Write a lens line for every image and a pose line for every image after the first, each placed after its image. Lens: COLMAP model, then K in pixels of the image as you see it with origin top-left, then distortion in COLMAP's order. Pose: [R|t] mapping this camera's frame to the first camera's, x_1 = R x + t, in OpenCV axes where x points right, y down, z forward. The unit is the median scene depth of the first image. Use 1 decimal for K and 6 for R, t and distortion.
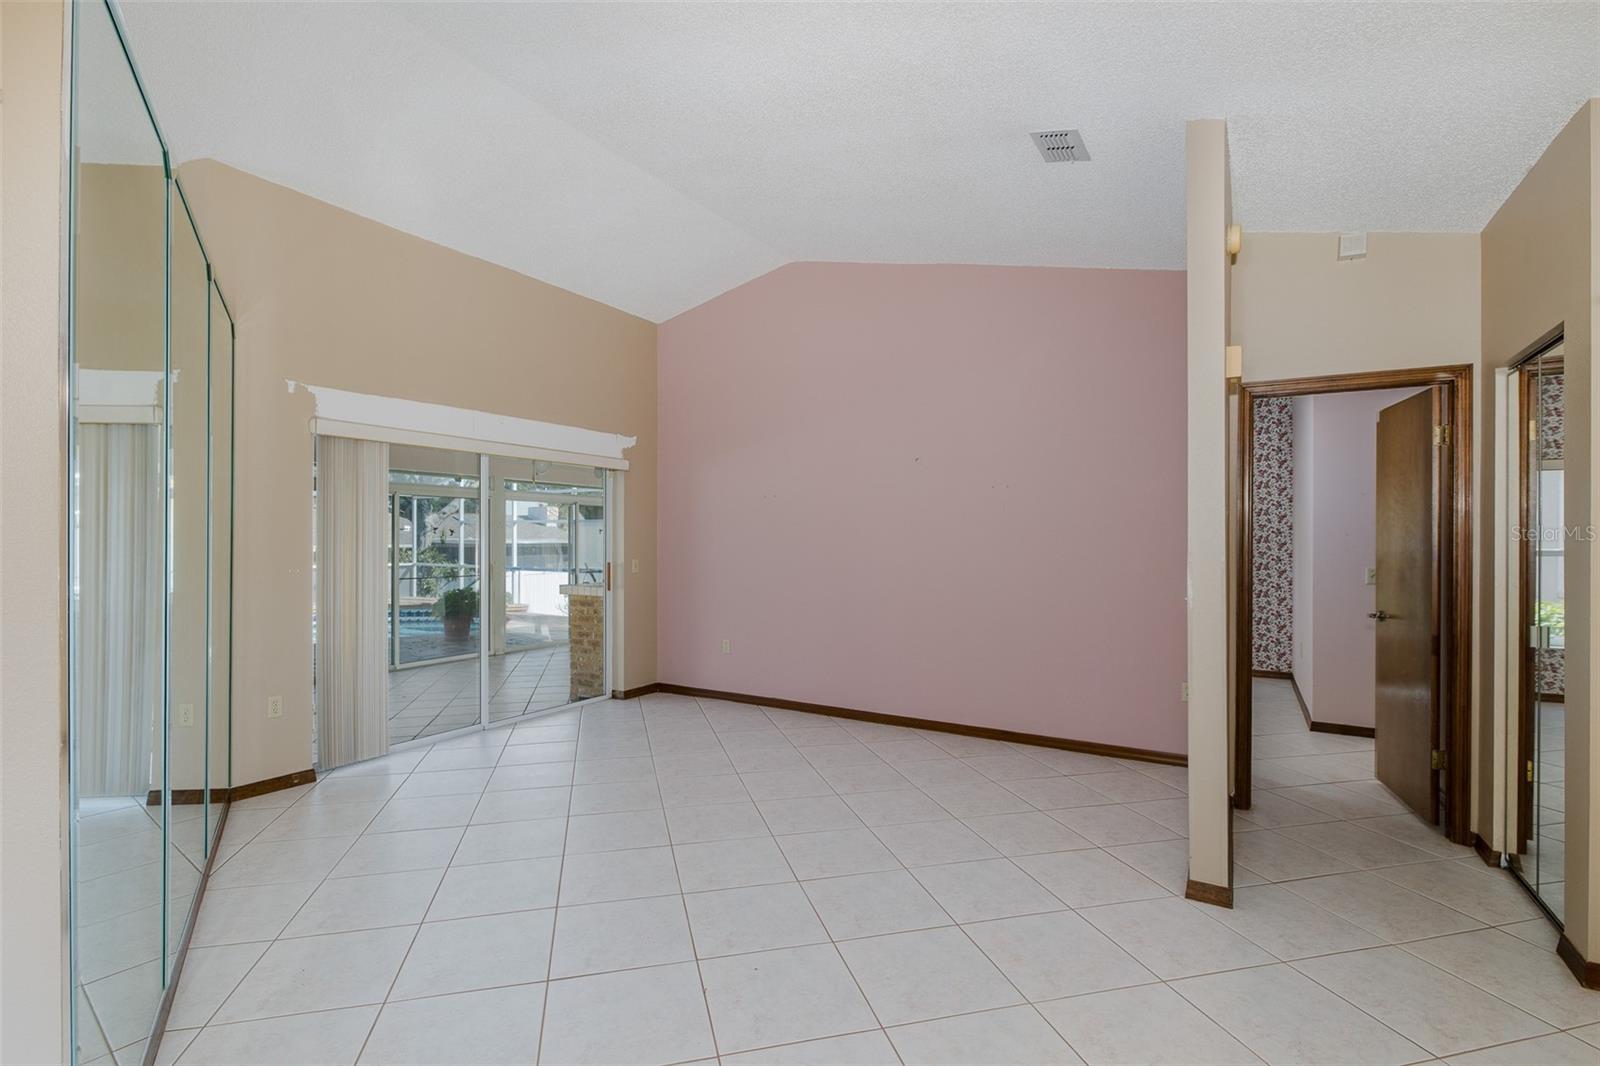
lens RADIAL K [[737.6, 0, 768.3], [0, 737.6, 537.7], [0, 0, 1]] dist [-0.007314, 0.001842]
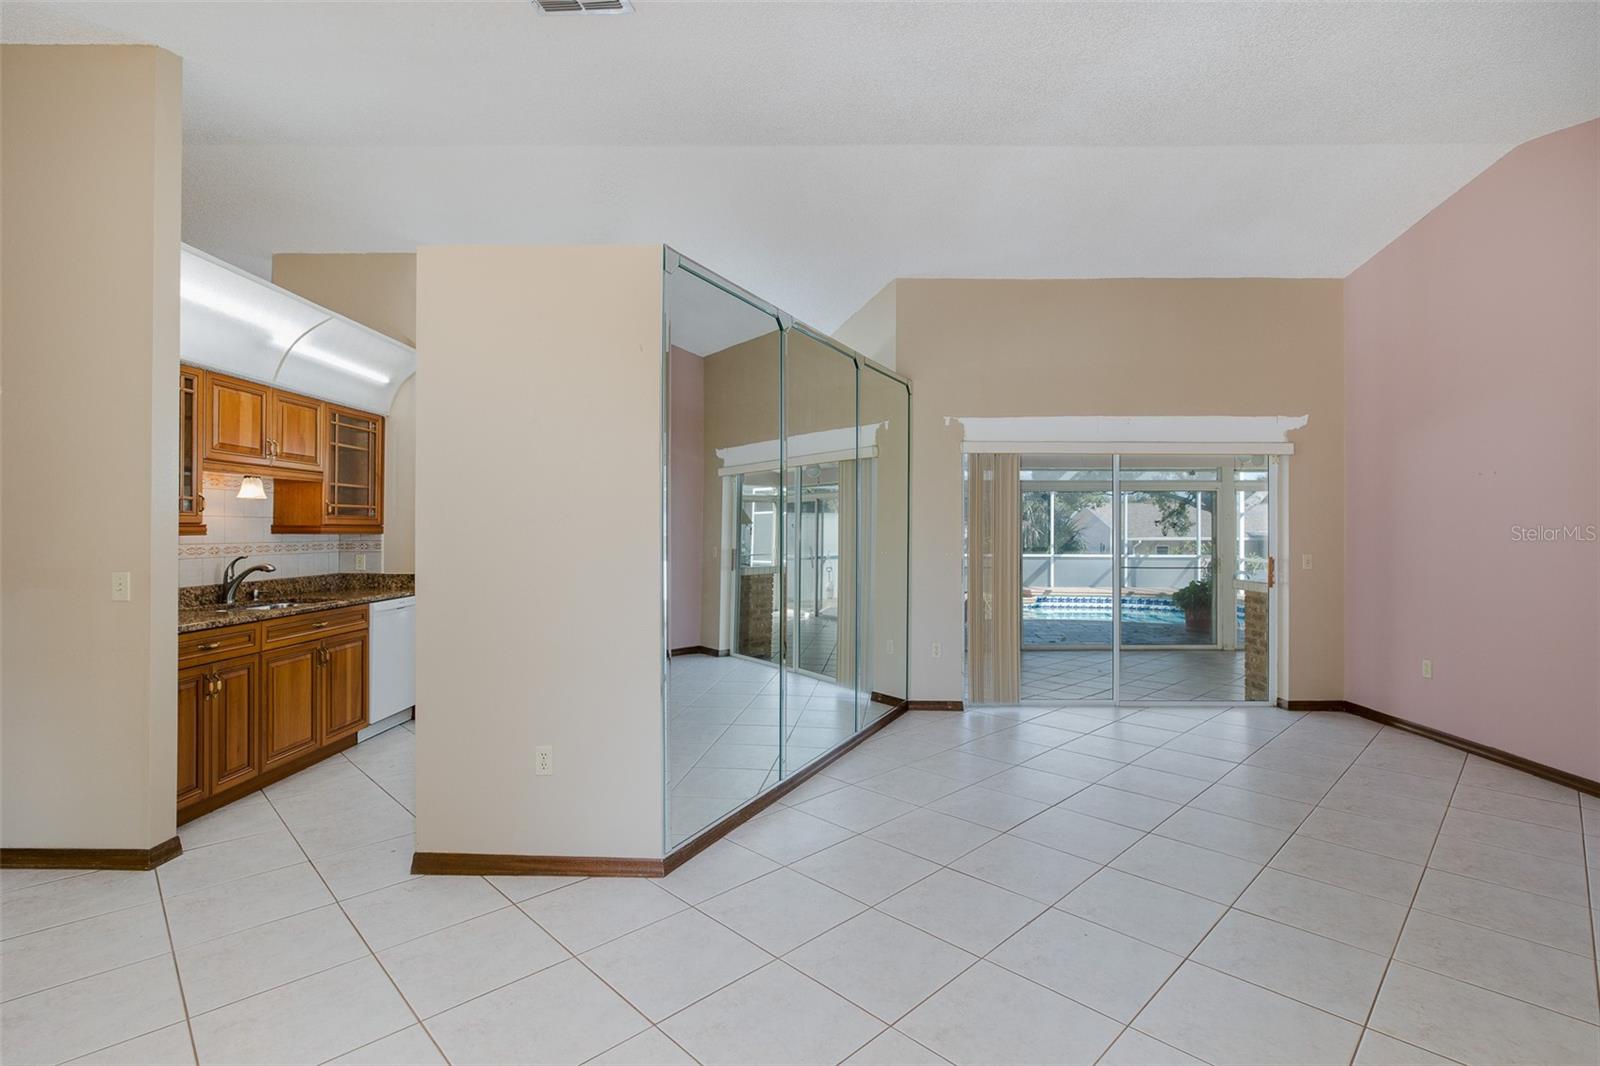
lens RADIAL K [[737.6, 0, 814.0], [0, 737.6, 527.1], [0, 0, 1]] dist [-0.007314, 0.001842]
pose [[0.519968, -0.004839, -0.854172, 0.268188], [0.000493, 0.999985, -0.005364, 0.001353], [0.854185, 0.002368, 0.519963, 0.042427]]
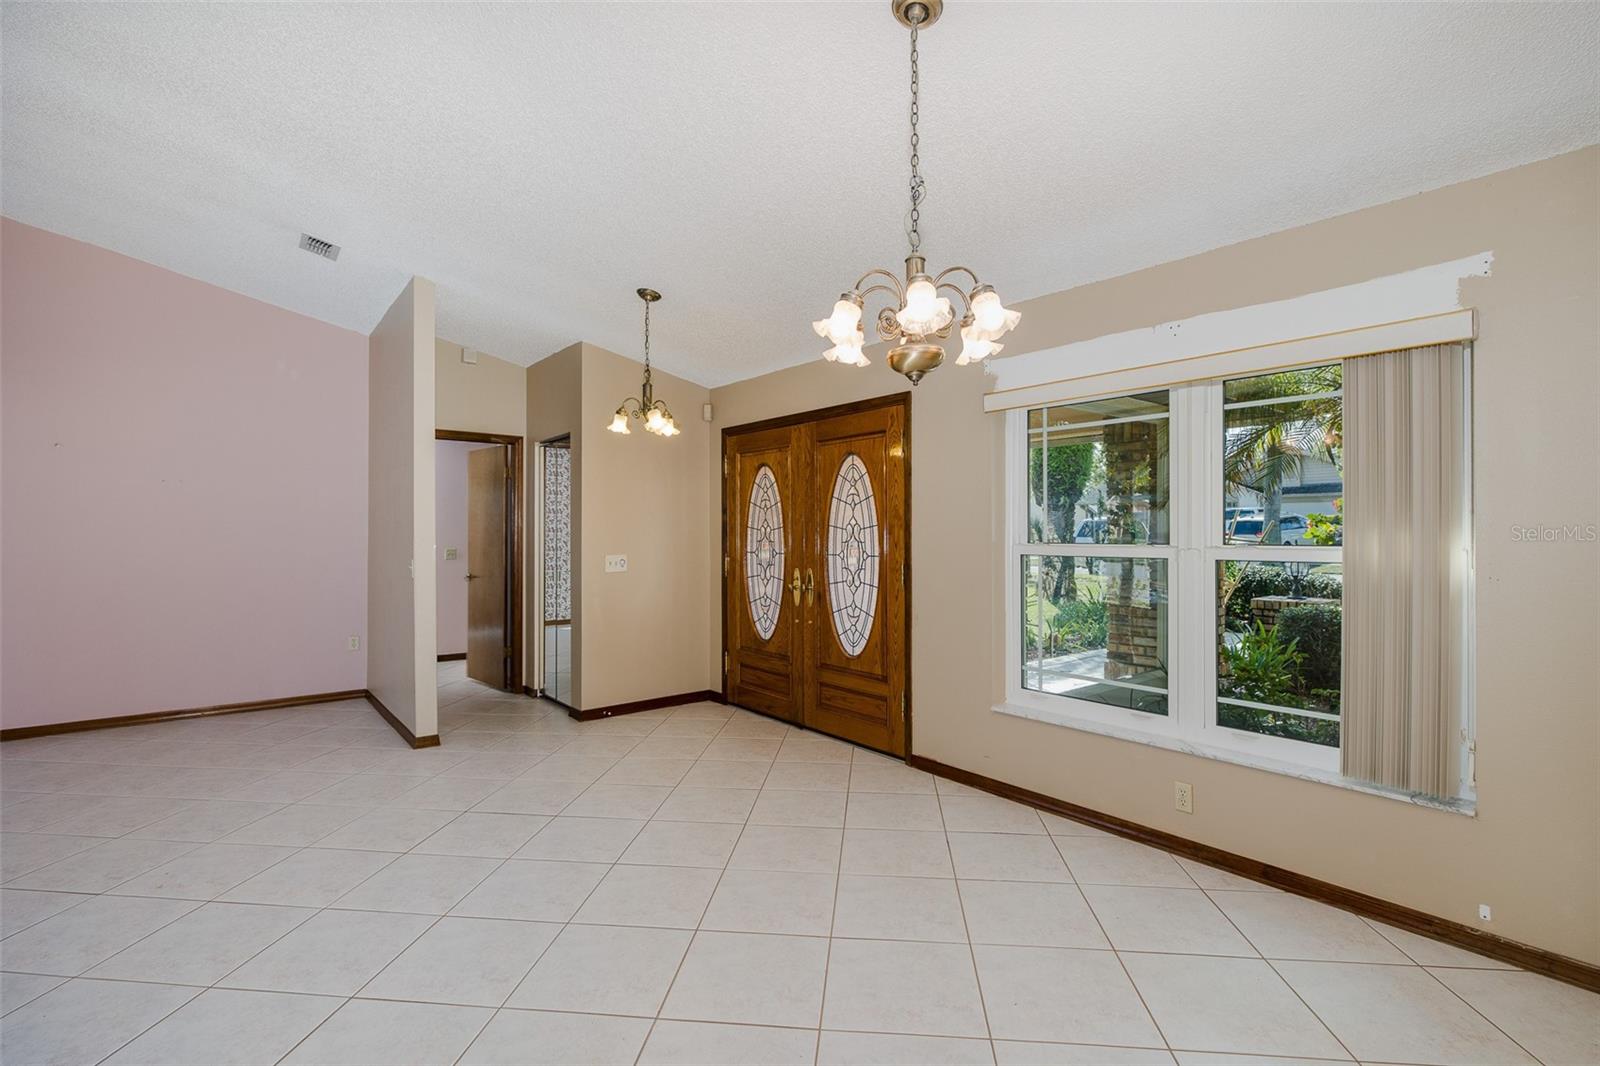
lens RADIAL K [[737.6, 0, 814.2], [0, 737.6, 528.0], [0, 0, 1]] dist [-0.007314, 0.001842]
pose [[0.321844, -0.000171, 0.946793, -0.370250], [0.000041, 1.000000, 0.000167, -0.002510], [-0.946793, -0.000015, 0.321844, -0.197461]]
